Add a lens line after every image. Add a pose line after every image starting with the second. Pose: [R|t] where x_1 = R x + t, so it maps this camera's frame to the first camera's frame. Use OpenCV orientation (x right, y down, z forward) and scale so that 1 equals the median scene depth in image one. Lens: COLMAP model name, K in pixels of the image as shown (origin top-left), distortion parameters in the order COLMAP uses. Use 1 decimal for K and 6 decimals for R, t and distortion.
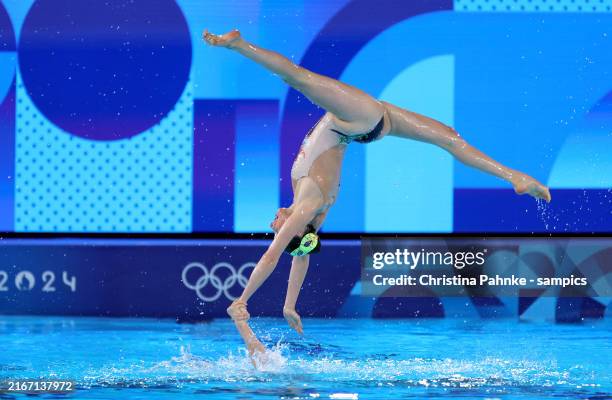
lens RADIAL K [[379.6, 0, 306.0], [0, 379.6, 196.2], [0, 0, 1]] dist [-0.000028, -0.001565]
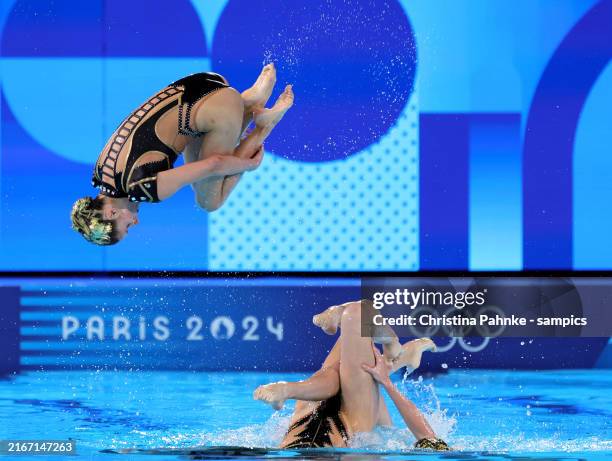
lens RADIAL K [[437.4, 0, 306.2], [0, 437.4, 234.4], [0, 0, 1]] dist [0.003620, -0.006301]
pose [[0.999990, -0.003221, 0.002961, -0.552812], [0.003176, 0.999878, 0.015293, -0.001355], [-0.003010, -0.015284, 0.999879, 0.022692]]
